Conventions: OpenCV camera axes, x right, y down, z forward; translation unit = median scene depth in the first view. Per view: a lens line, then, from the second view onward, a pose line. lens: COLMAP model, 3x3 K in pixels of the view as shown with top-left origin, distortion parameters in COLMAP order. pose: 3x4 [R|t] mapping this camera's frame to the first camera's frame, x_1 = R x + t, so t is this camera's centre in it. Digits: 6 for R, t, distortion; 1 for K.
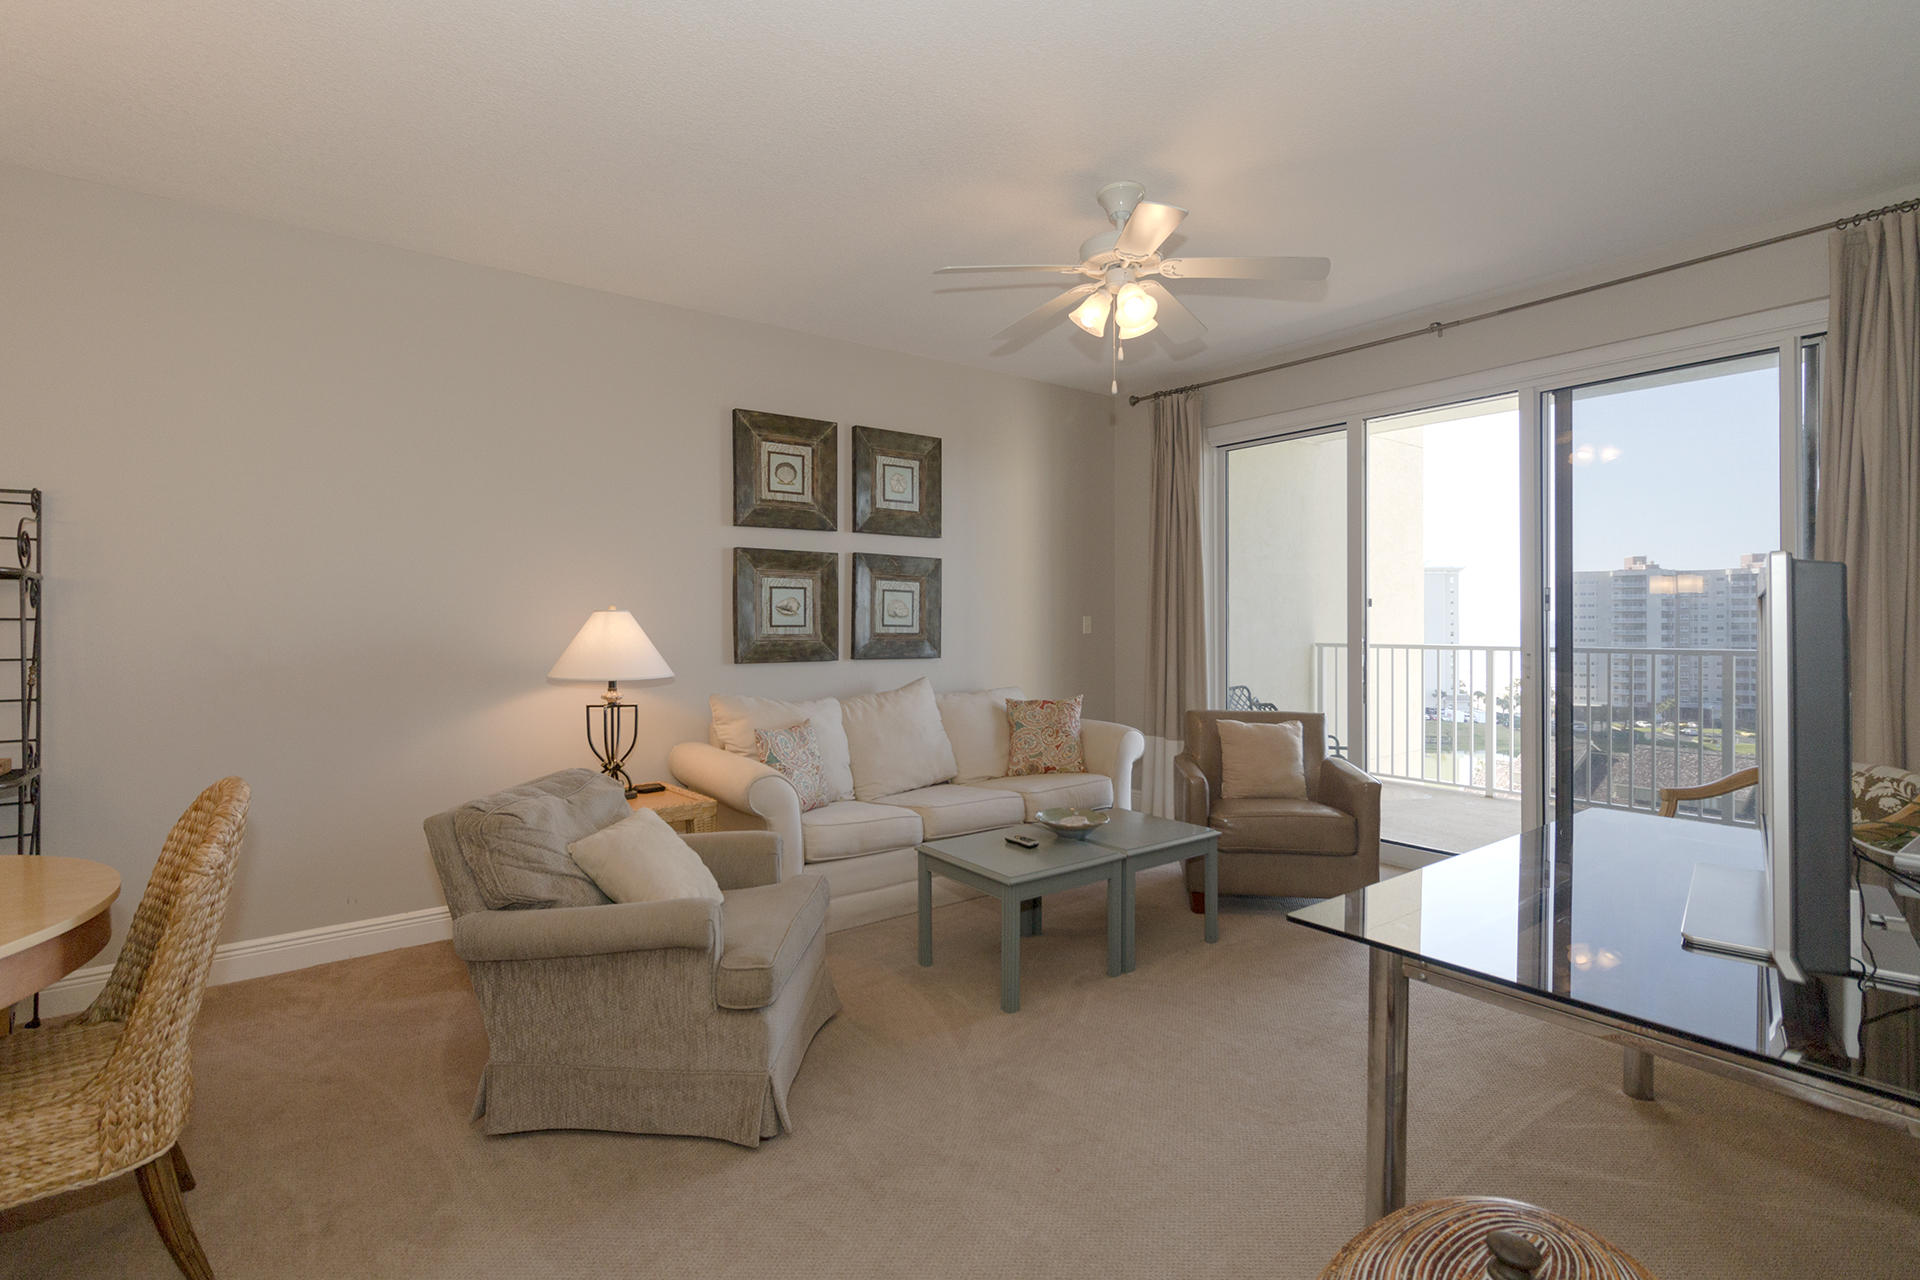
lens RADIAL K [[910.0, 0, 931.5], [0, 910.0, 636.1], [0, 0, 1]] dist [0.014193, 0.000095]
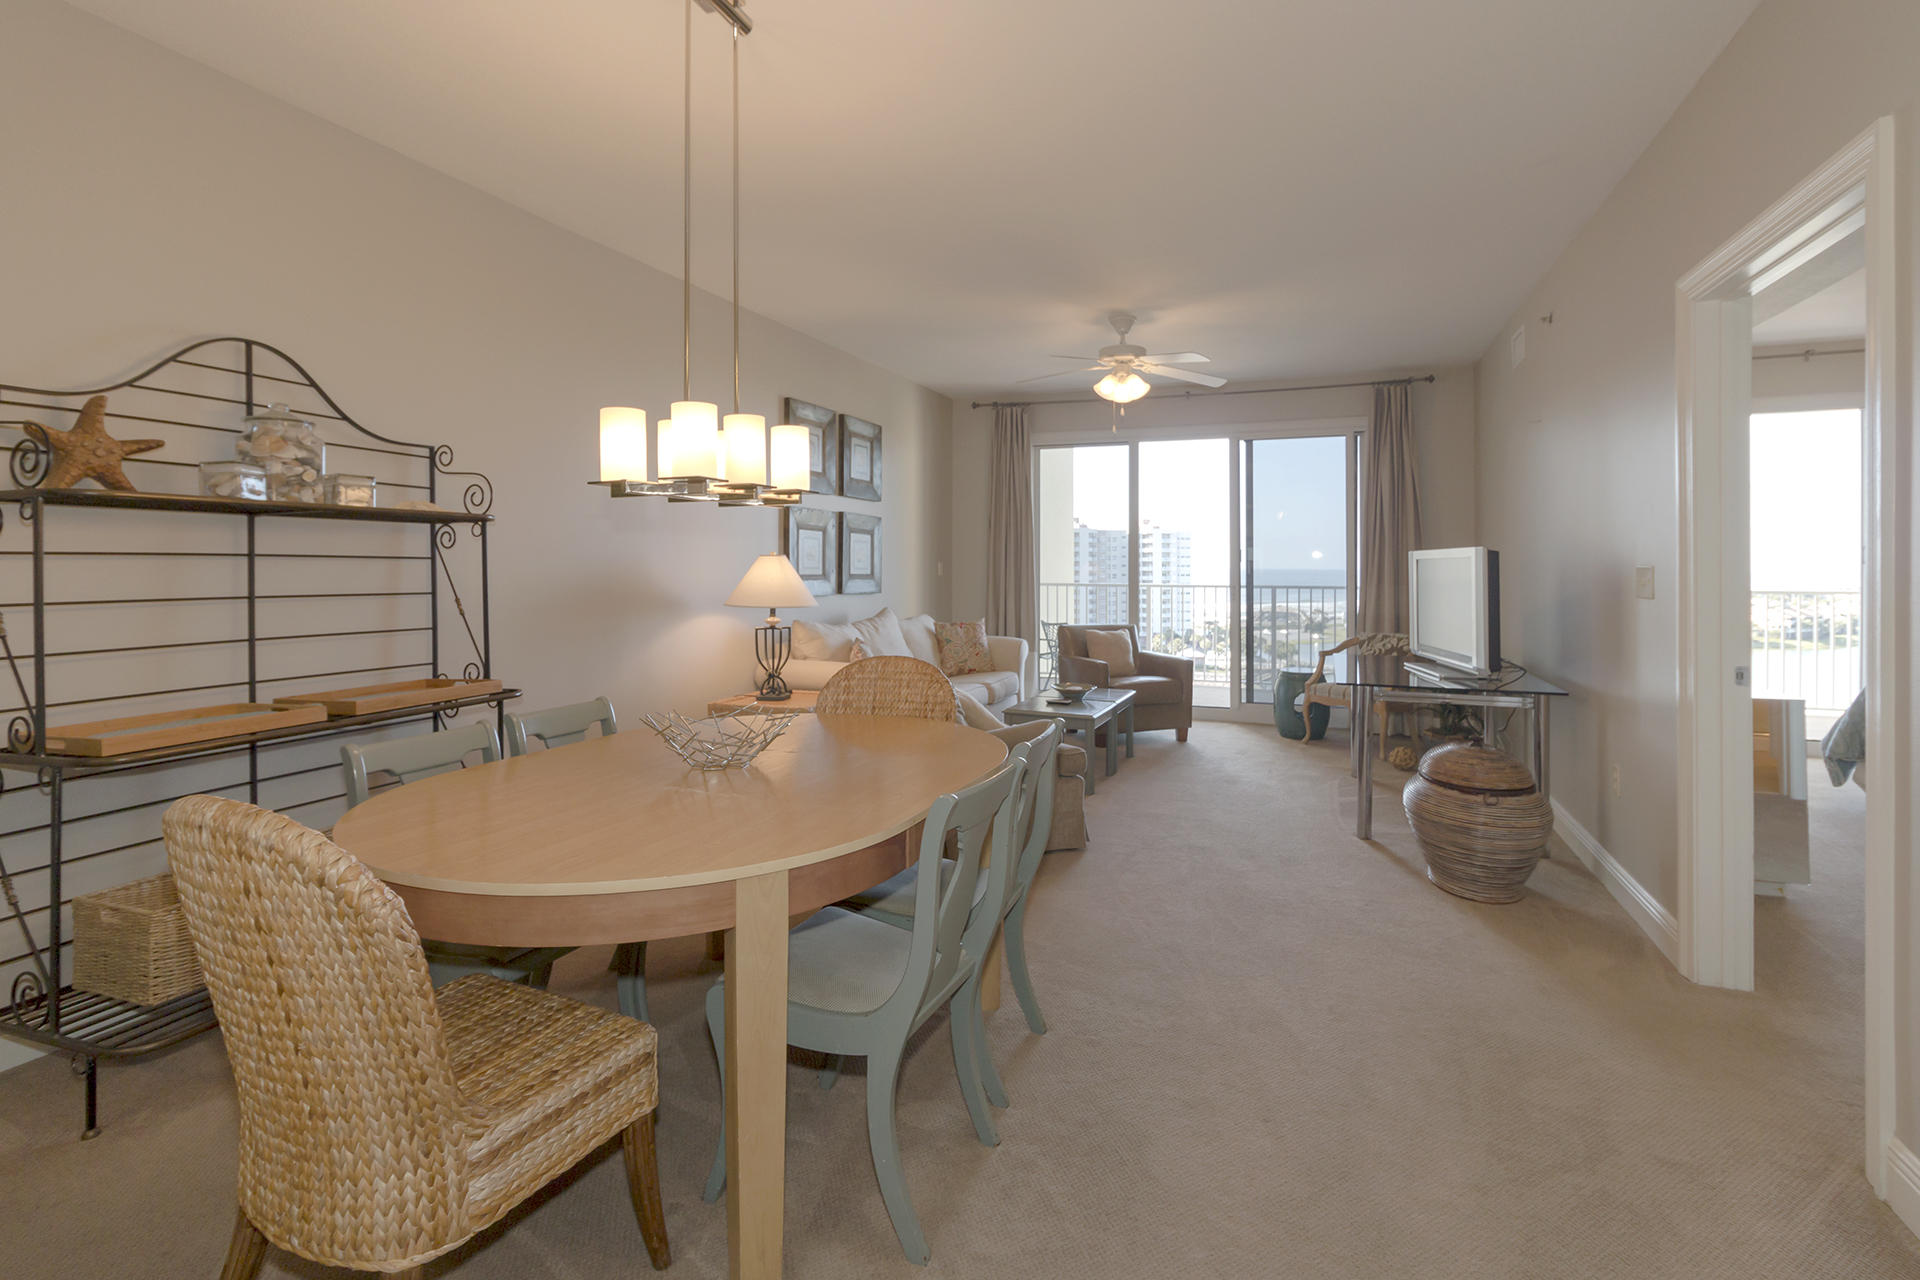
lens RADIAL K [[910.0, 0, 977.8], [0, 910.0, 577.8], [0, 0, 1]] dist [0.014193, 0.000095]
pose [[0.853277, 0.002473, 0.521452, -0.598373], [-0.000933, 0.999994, -0.003217, 0.006717], [-0.521457, 0.002259, 0.853275, -0.209154]]
